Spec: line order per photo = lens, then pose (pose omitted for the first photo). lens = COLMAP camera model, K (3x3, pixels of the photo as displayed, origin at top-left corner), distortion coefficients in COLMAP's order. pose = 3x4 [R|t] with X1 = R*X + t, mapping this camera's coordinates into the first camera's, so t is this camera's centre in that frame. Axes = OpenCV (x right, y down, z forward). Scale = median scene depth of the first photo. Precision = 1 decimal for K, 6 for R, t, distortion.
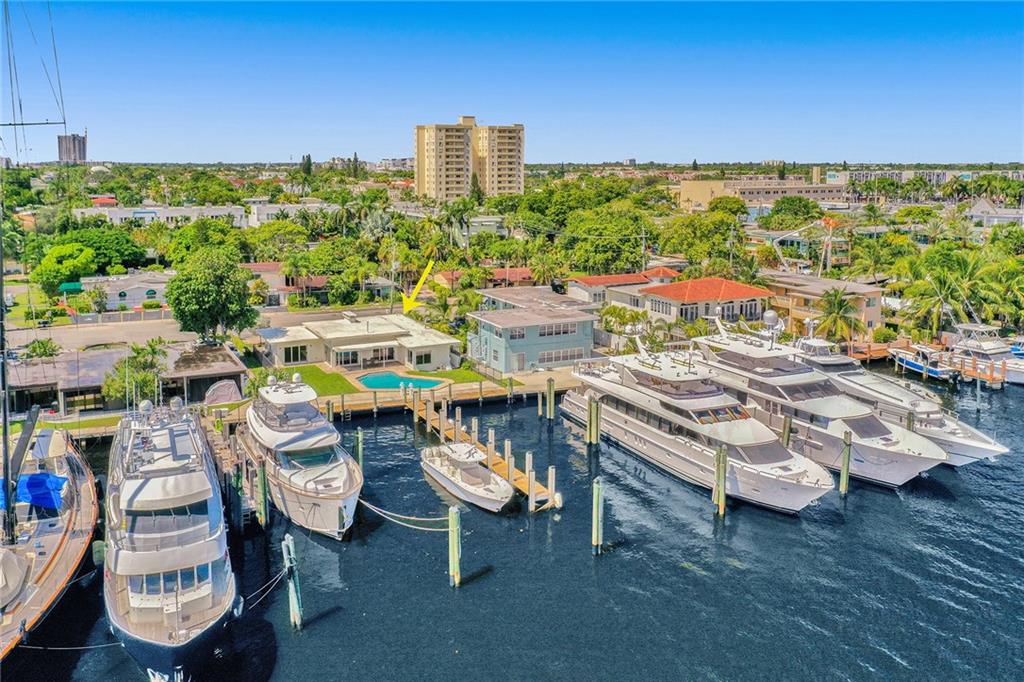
lens RADIAL K [[809.0, 0, 512.0], [0, 809.0, 341.0], [0, 0, 1]] dist [0.001248, 0.001157]
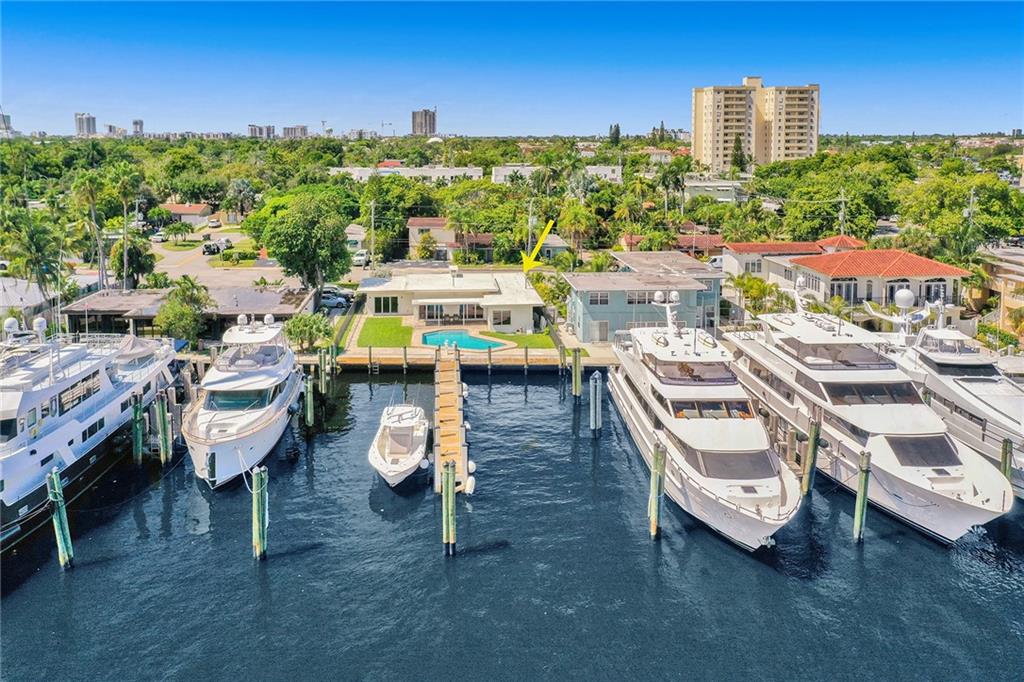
lens RADIAL K [[828.6, 0, 511.7], [0, 828.6, 299.9], [0, 0, 1]] dist [-0.008341, -0.004294]
pose [[0.923620, 0.068534, -0.377133, 0.198161], [-0.076080, 0.997089, -0.005130, 0.003169], [0.375683, 0.033430, 0.926145, 0.104711]]
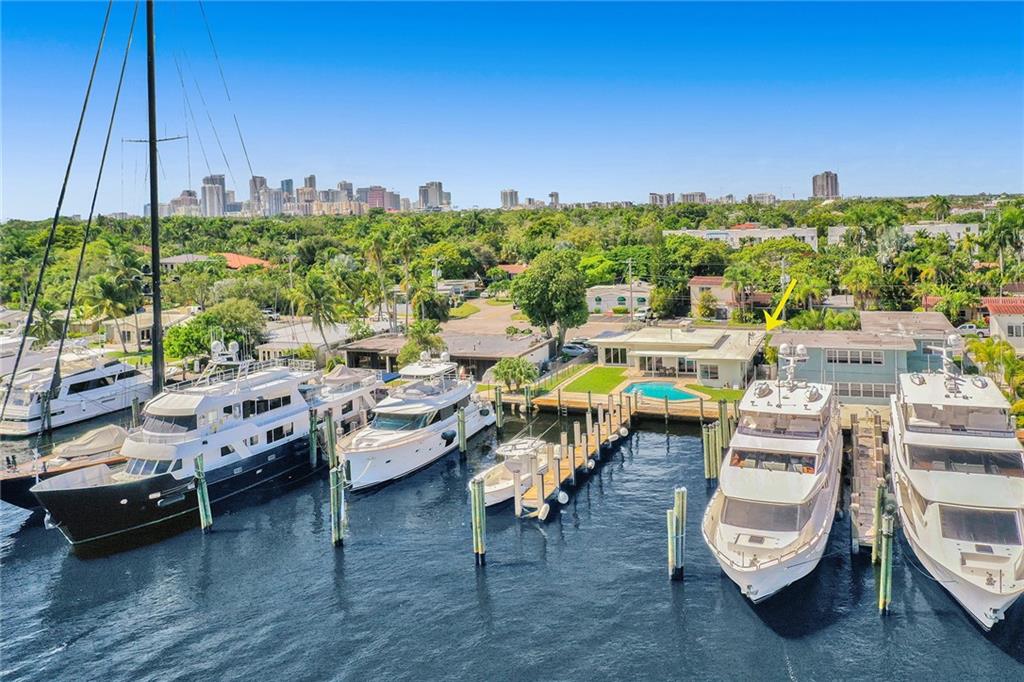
lens RADIAL K [[834.3, 0, 576.7], [0, 834.3, 340.2], [0, 0, 1]] dist [-0.006925, -0.000627]
pose [[0.703692, 0.084696, -0.705439, 0.354085], [-0.116379, 0.993200, 0.003154, -0.000754], [0.700909, 0.079879, 0.708763, 0.169018]]
